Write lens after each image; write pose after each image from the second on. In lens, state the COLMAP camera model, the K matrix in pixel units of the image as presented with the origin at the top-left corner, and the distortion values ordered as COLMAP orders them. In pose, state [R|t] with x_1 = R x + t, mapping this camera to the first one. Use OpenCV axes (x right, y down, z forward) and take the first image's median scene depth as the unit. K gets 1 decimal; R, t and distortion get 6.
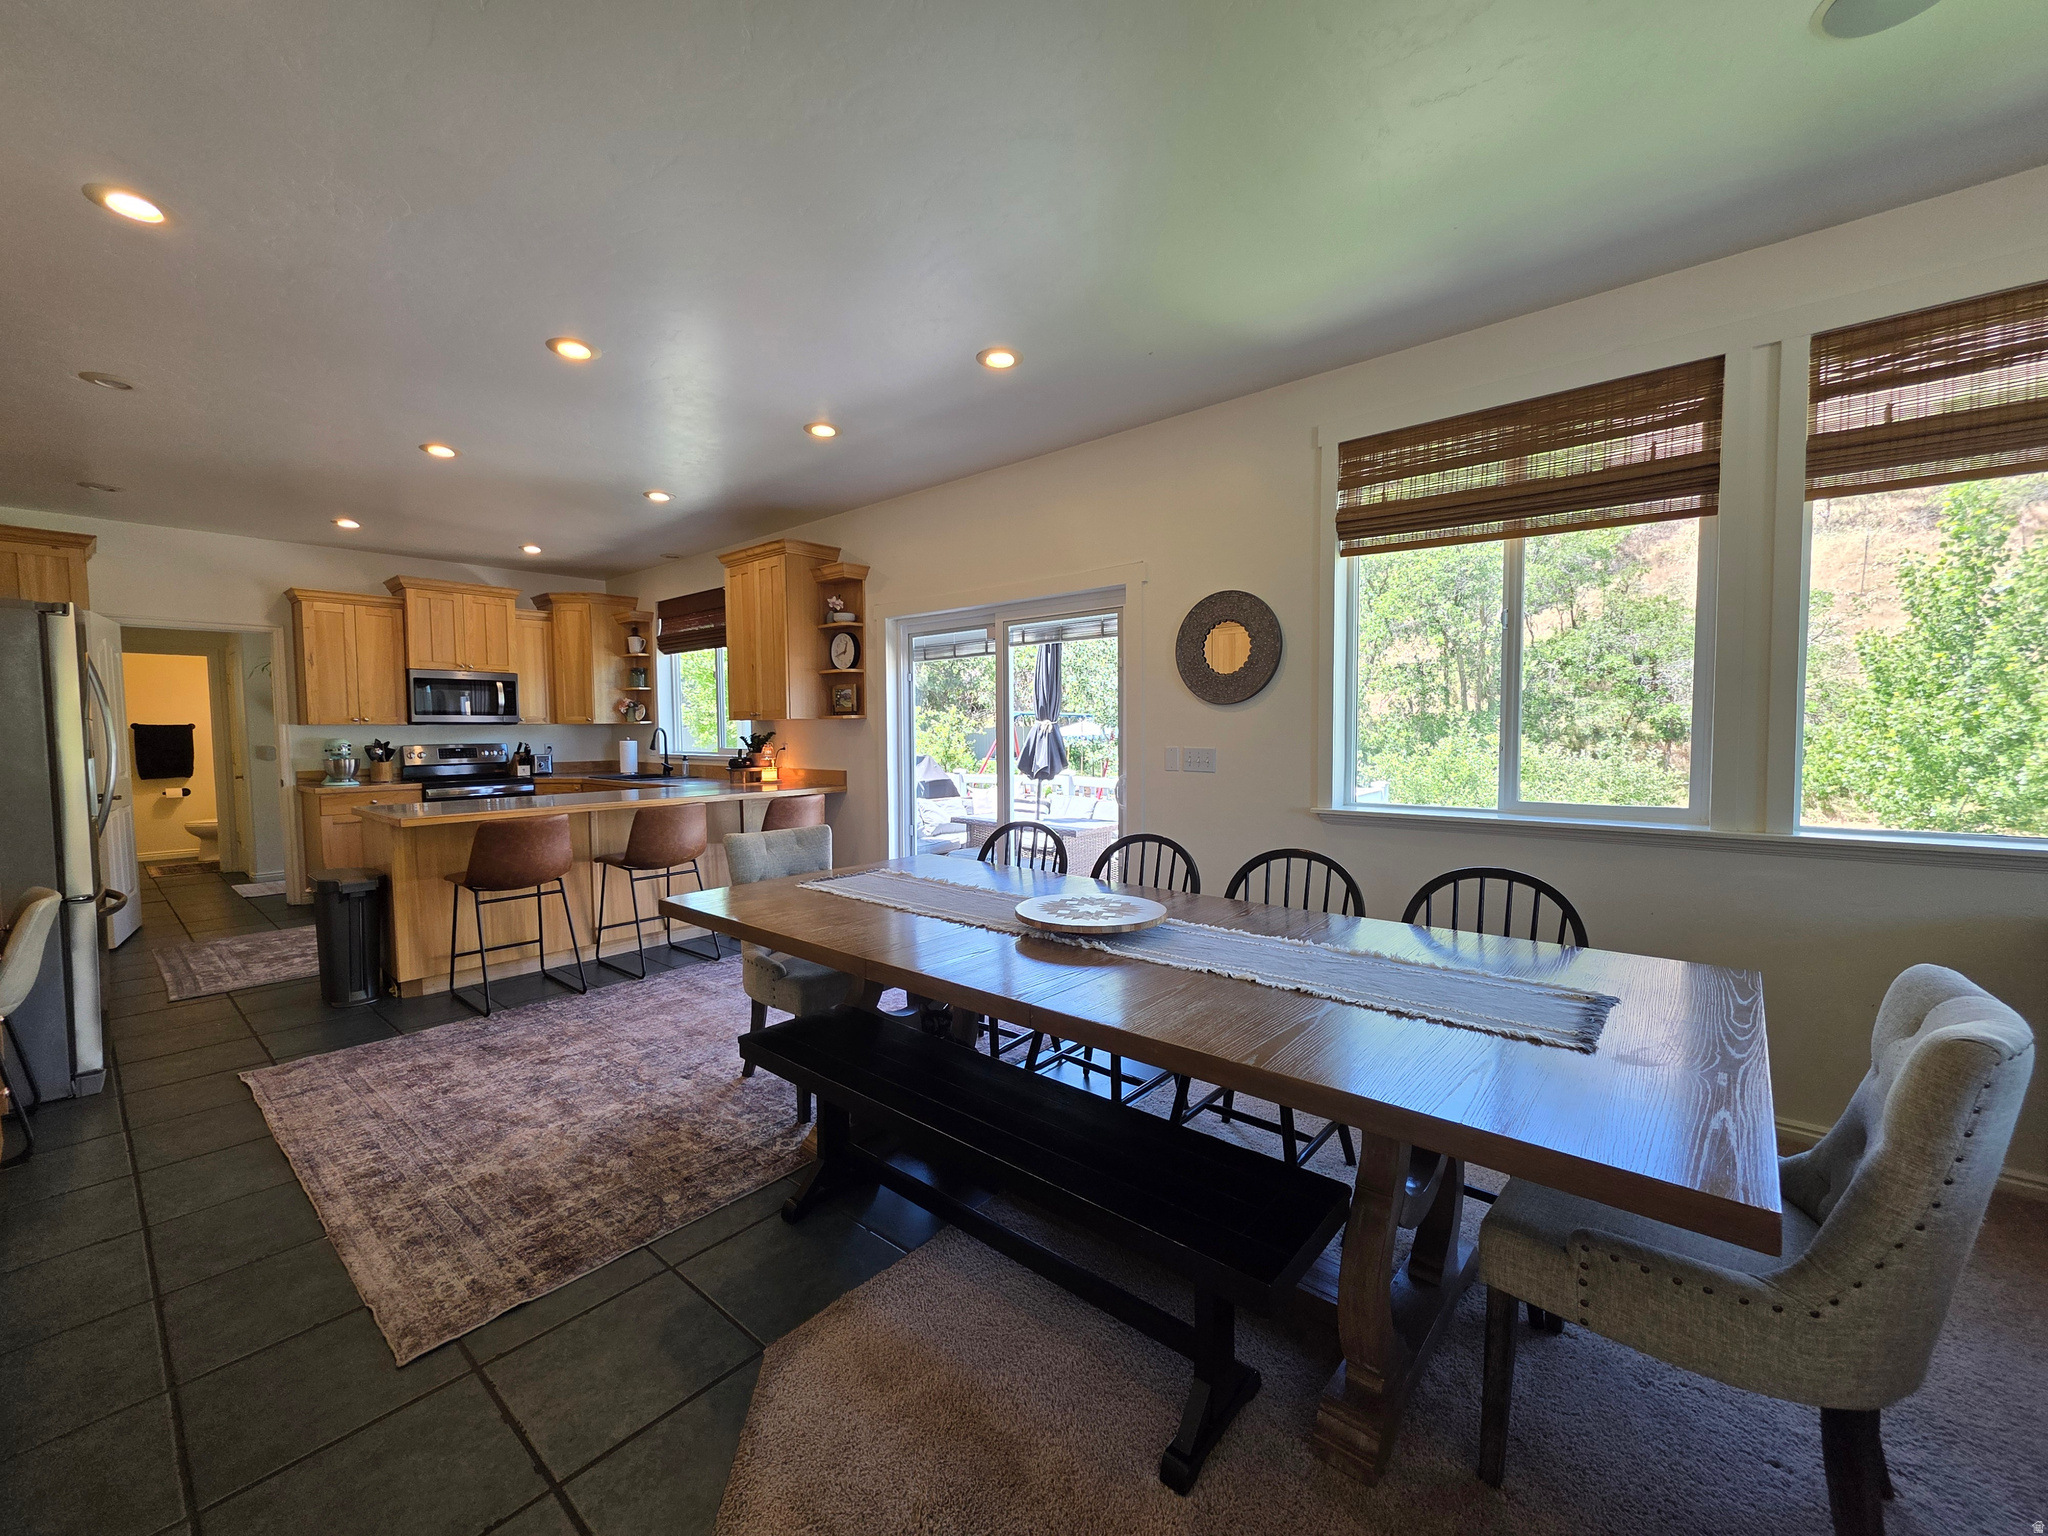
lens RADIAL K [[817.4, 0, 1016.1], [0, 817.4, 770.8], [0, 0, 1]] dist [0.000117, 0.000468]
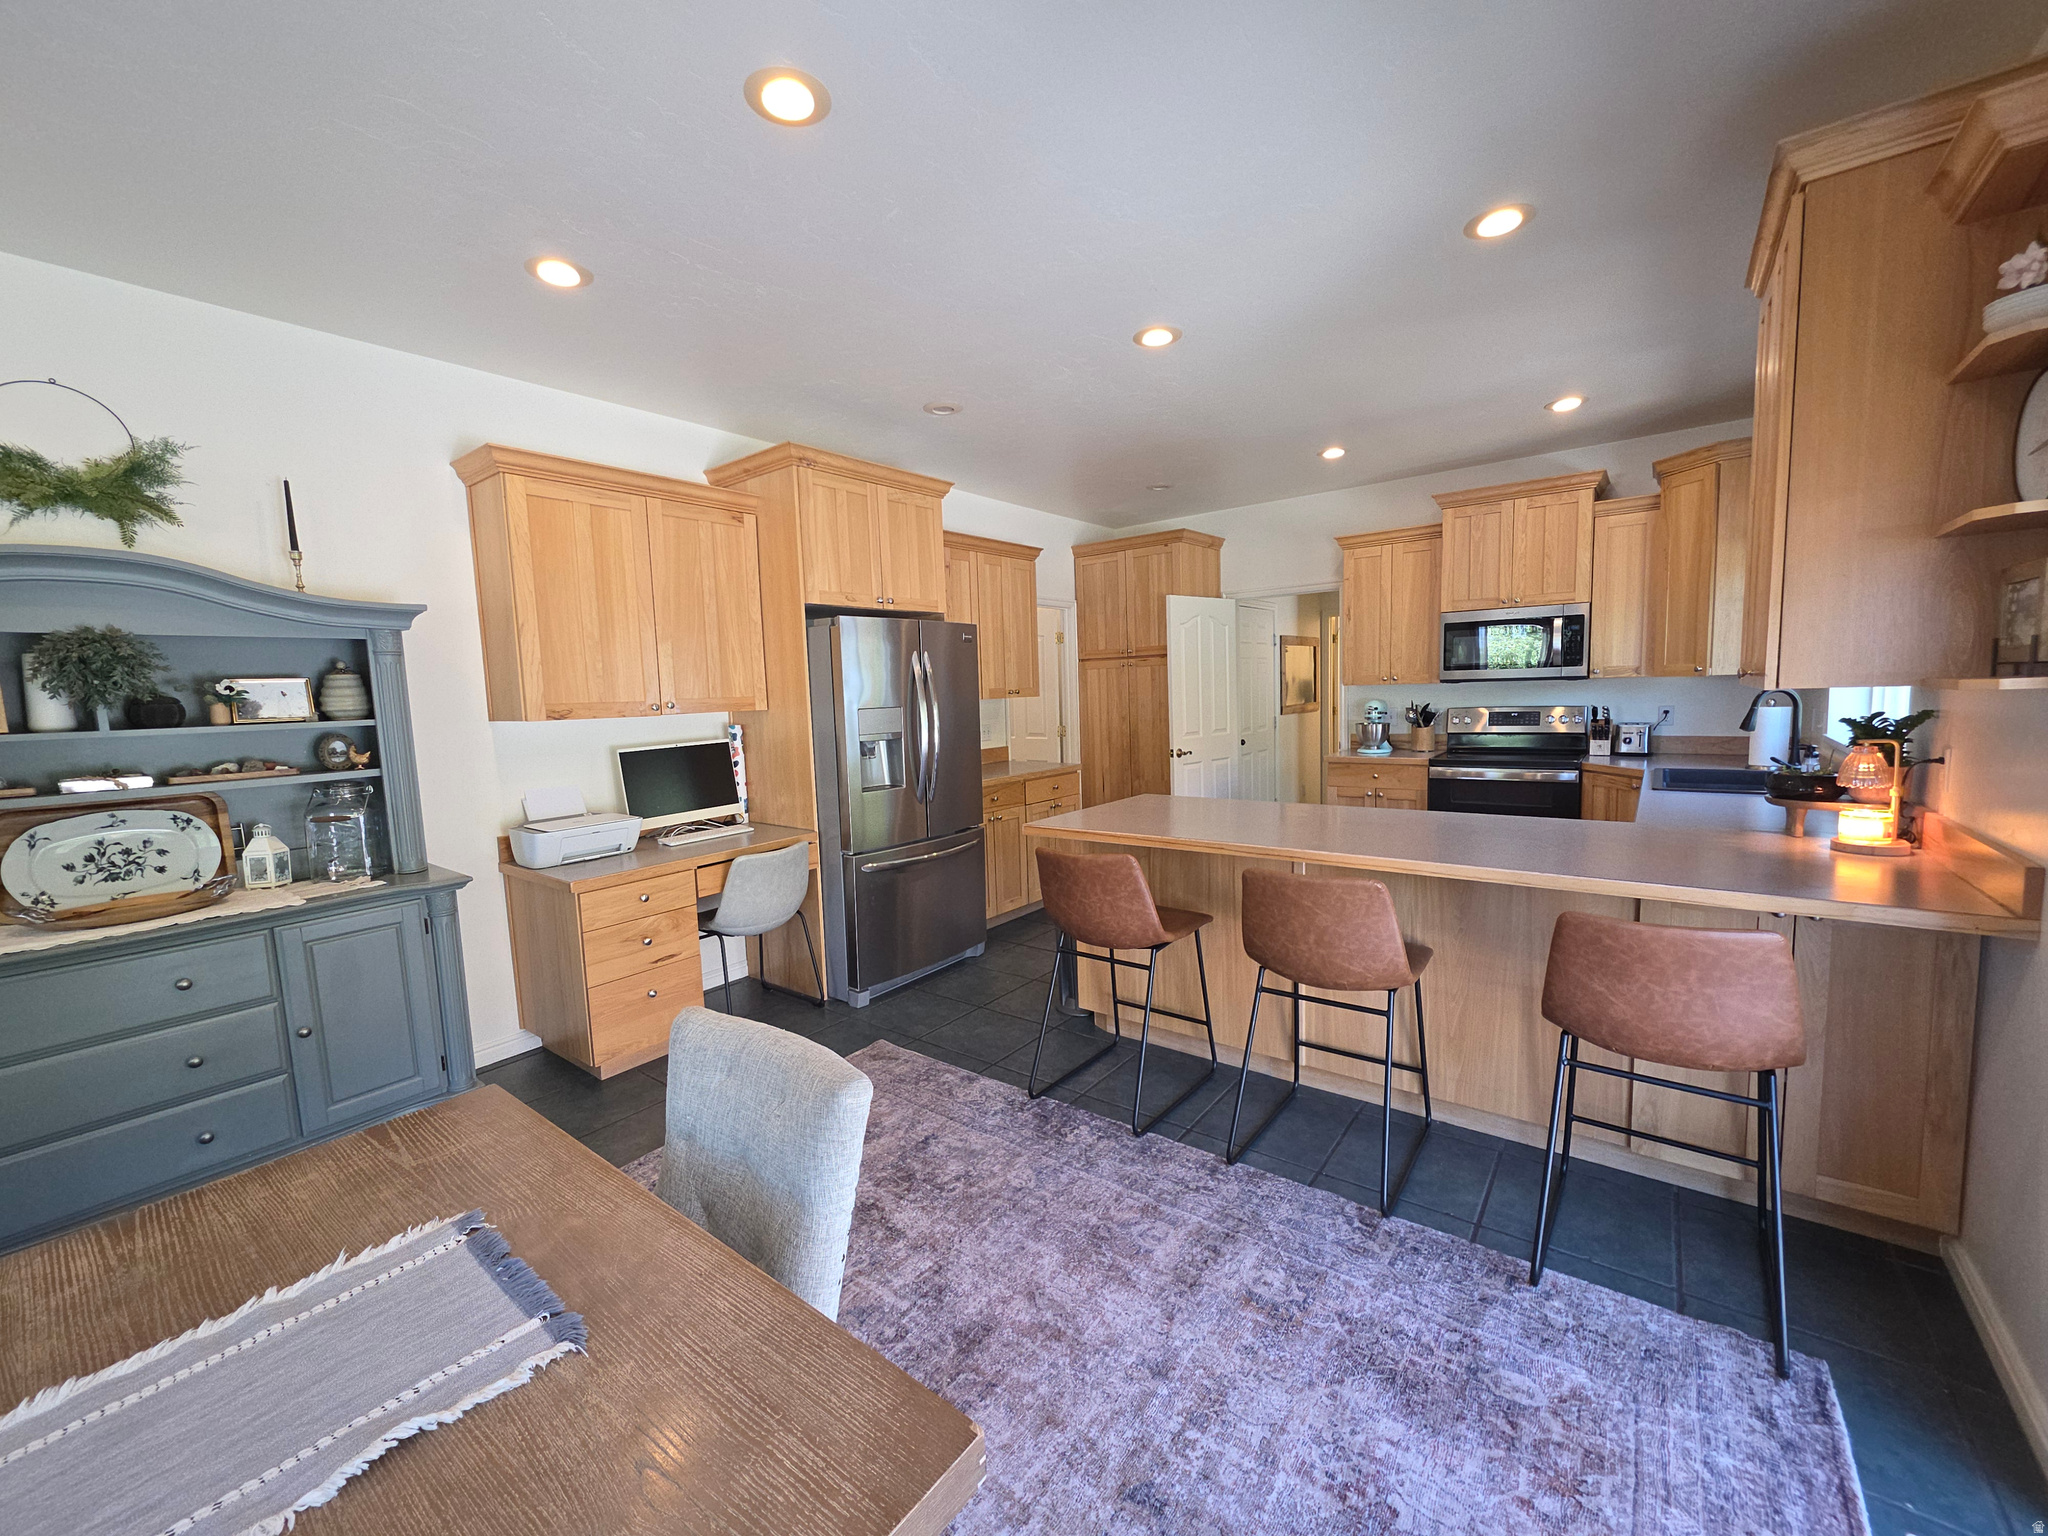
lens RADIAL K [[817.4, 0, 1016.1], [0, 817.4, 770.8], [0, 0, 1]] dist [0.000117, 0.000468]
pose [[0.050231, 0.103141, -0.993398, 0.042504], [-0.019634, 0.994563, 0.102270, -0.045497], [0.998545, 0.014367, 0.051983, 0.547396]]
